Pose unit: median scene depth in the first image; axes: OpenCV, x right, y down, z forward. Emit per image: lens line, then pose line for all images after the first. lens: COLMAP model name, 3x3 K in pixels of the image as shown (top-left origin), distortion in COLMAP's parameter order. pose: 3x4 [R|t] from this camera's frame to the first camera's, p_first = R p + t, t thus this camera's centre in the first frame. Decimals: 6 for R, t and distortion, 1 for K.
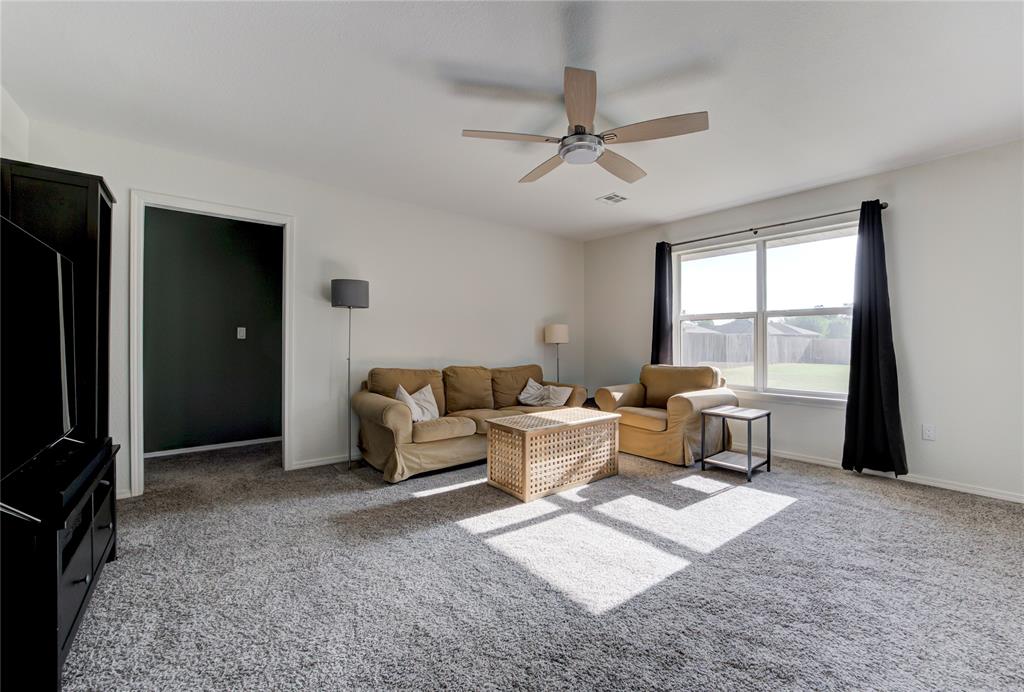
lens RADIAL K [[419.3, 0, 529.1], [0, 419.3, 334.7], [0, 0, 1]] dist [-0.036669, -0.000042]
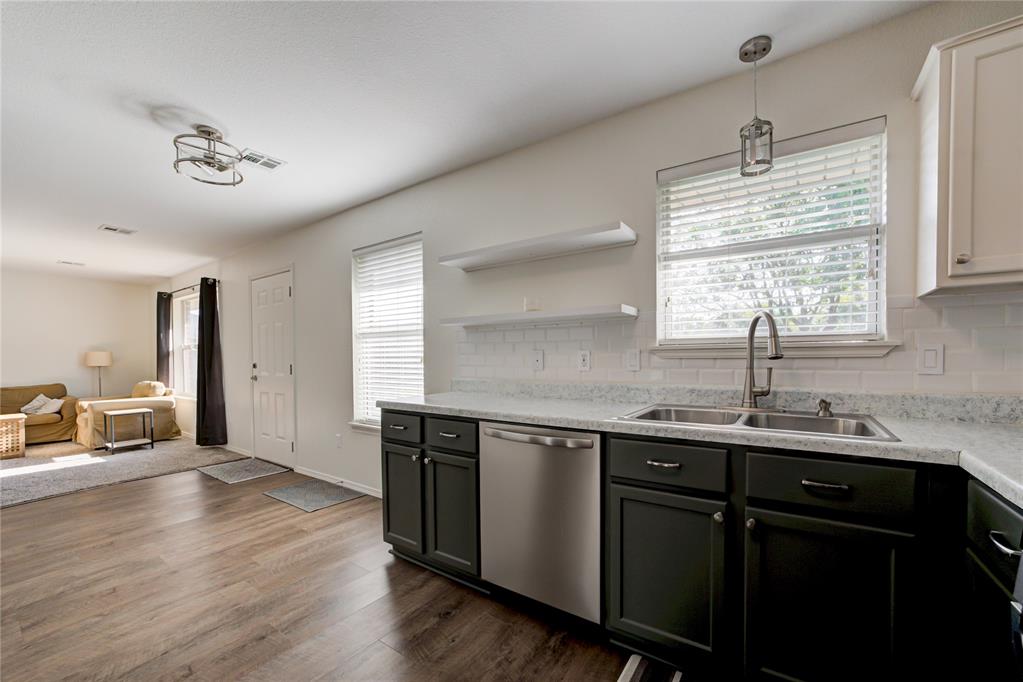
lens RADIAL K [[407.5, 0, 519.6], [0, 407.5, 361.3], [0, 0, 1]] dist [-0.049247, 0.015963]
pose [[0.962670, -0.015414, 0.270240, 1.621141], [0.007818, 0.999544, 0.029164, -0.034450], [-0.270566, -0.025963, 0.962351, -0.860203]]
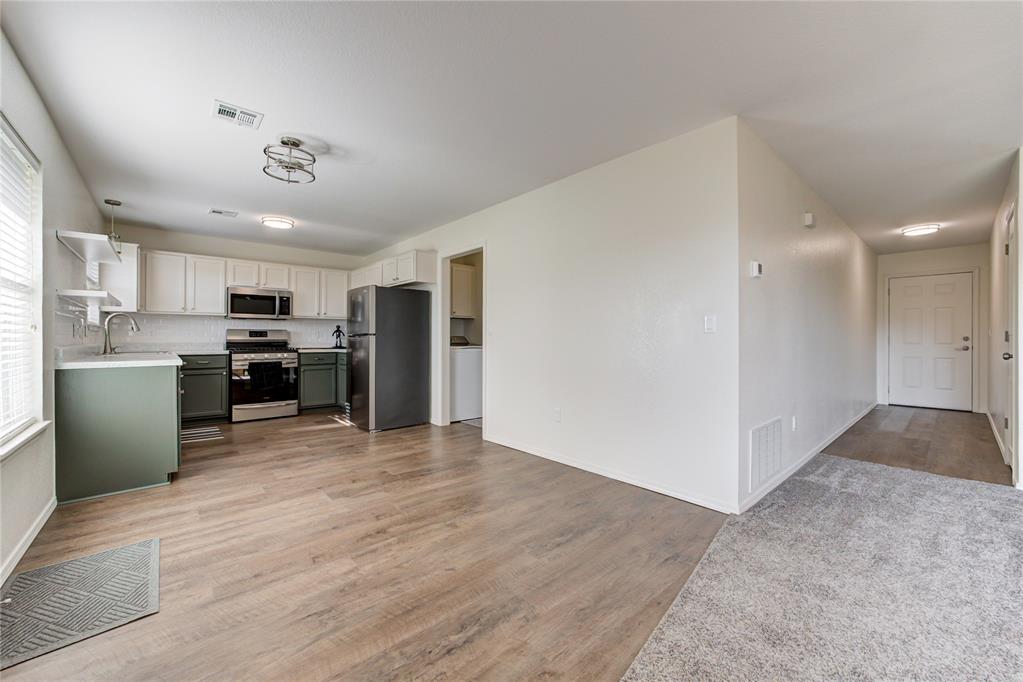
lens RADIAL K [[405.2, 0, 523.9], [0, 405.2, 336.3], [0, 0, 1]] dist [-0.050332, 0.014831]
pose [[-0.999176, -0.003144, -0.040464, 0.808045], [-0.002406, 0.999830, -0.018288, 0.014927], [0.040514, -0.018176, -0.999014, 0.855080]]
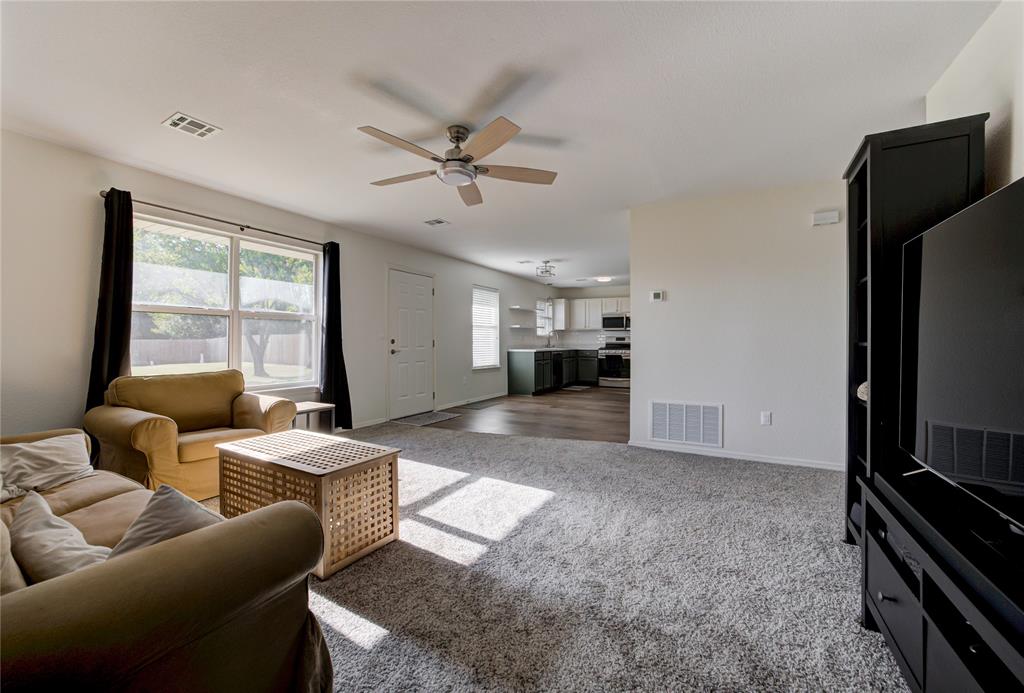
lens RADIAL K [[410.7, 0, 514.0], [0, 410.7, 333.3], [0, 0, 1]] dist [-0.001171, -0.000090]
pose [[-0.358969, 0.019028, 0.933155, -0.730642], [-0.011688, 0.999622, -0.024880, 0.018790], [-0.933276, -0.019837, -0.358611, 0.931460]]
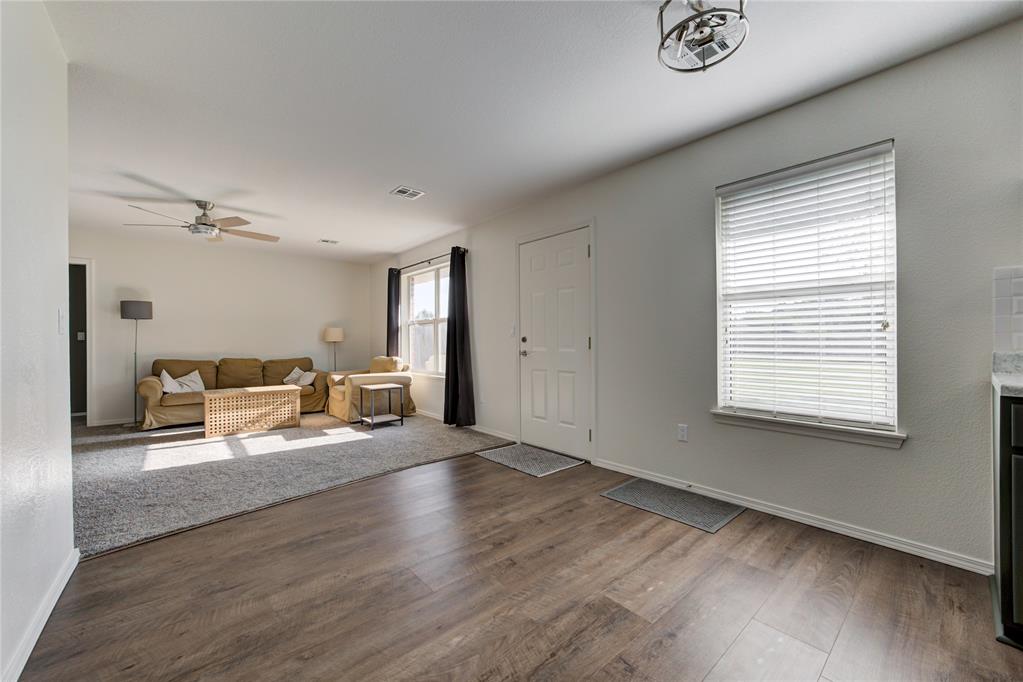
lens RADIAL K [[401.6, 0, 519.1], [0, 401.6, 338.1], [0, 0, 1]] dist [-0.041981, 0.014731]
pose [[0.999819, -0.007759, 0.017397, 1.051902], [0.007568, 0.999911, 0.011031, -0.002955], [-0.017481, -0.010897, 0.999788, -0.501876]]
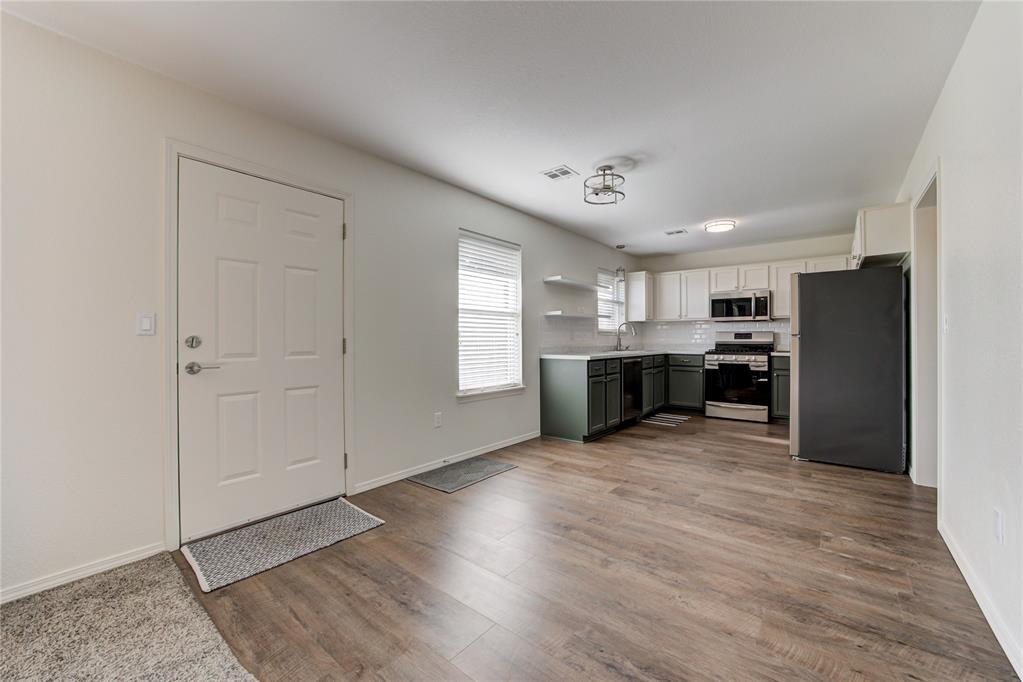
lens RADIAL K [[401.6, 0, 519.1], [0, 401.6, 338.1], [0, 0, 1]] dist [-0.041981, 0.014731]
pose [[-0.186660, 0.003561, 0.982418, 0.340530], [-0.011554, 0.999916, -0.005819, 0.006915], [-0.982357, -0.012437, -0.186603, 0.370009]]
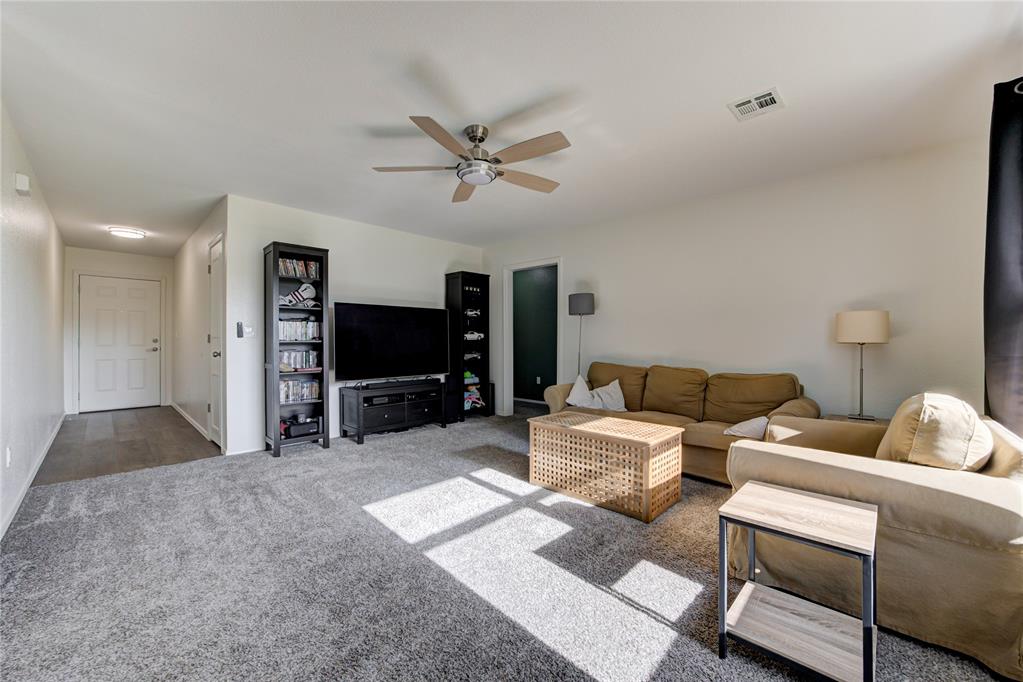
lens RADIAL K [[401.6, 0, 519.1], [0, 401.6, 338.1], [0, 0, 1]] dist [-0.041981, 0.014731]
pose [[0.121505, -0.007043, -0.992566, 0.917664], [0.015251, 0.999870, -0.005228, 0.014142], [0.992474, -0.014502, 0.121597, 0.731741]]
